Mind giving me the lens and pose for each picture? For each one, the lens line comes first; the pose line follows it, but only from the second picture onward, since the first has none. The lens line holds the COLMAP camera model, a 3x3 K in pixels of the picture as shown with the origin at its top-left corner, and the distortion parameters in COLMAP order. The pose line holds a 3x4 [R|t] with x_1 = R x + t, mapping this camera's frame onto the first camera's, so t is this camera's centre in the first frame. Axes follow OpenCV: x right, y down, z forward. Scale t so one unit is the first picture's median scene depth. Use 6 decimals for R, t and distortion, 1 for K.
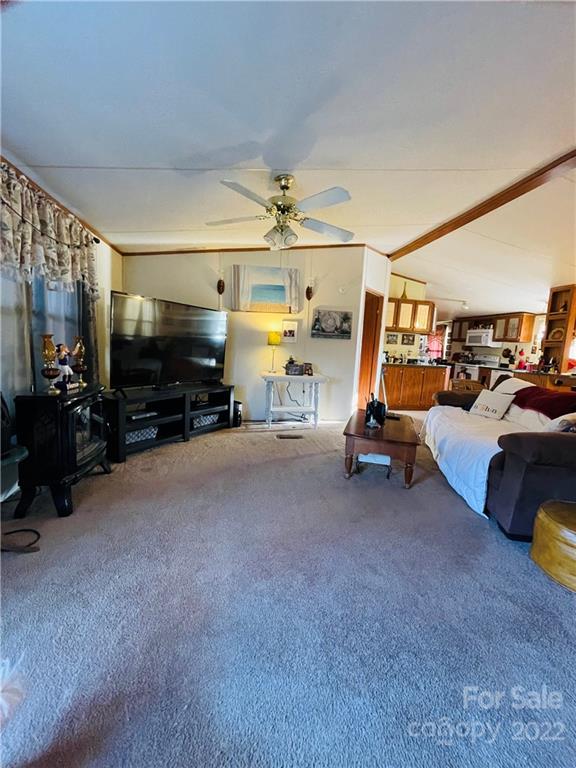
lens RADIAL K [[307.5, 0, 287.2], [0, 307.5, 382.7], [0, 0, 1]] dist [-0.019096, -0.001168]
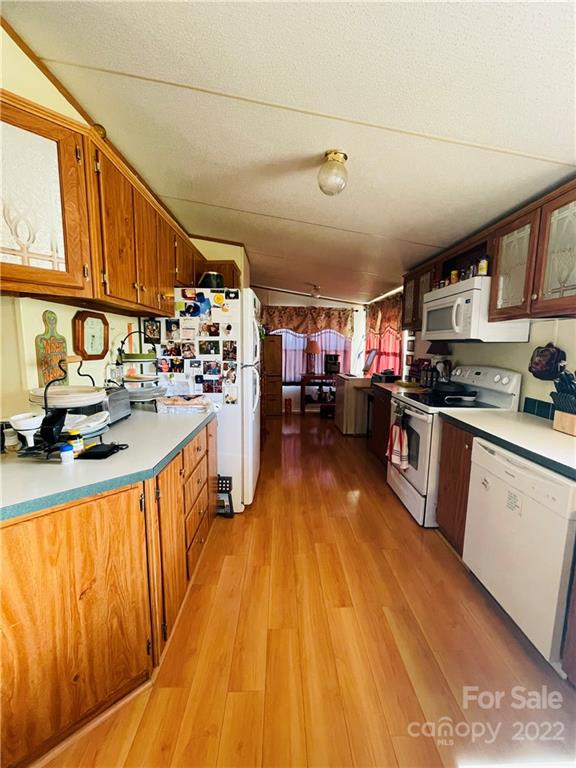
lens RADIAL K [[307.5, 0, 288.1], [0, 307.5, 382.5], [0, 0, 1]] dist [-0.019096, -0.001168]
pose [[0.989657, -0.029036, -0.140482, 0.527765], [0.027887, 0.999560, -0.010142, -0.081537], [0.140714, 0.006119, 0.990031, 0.698803]]
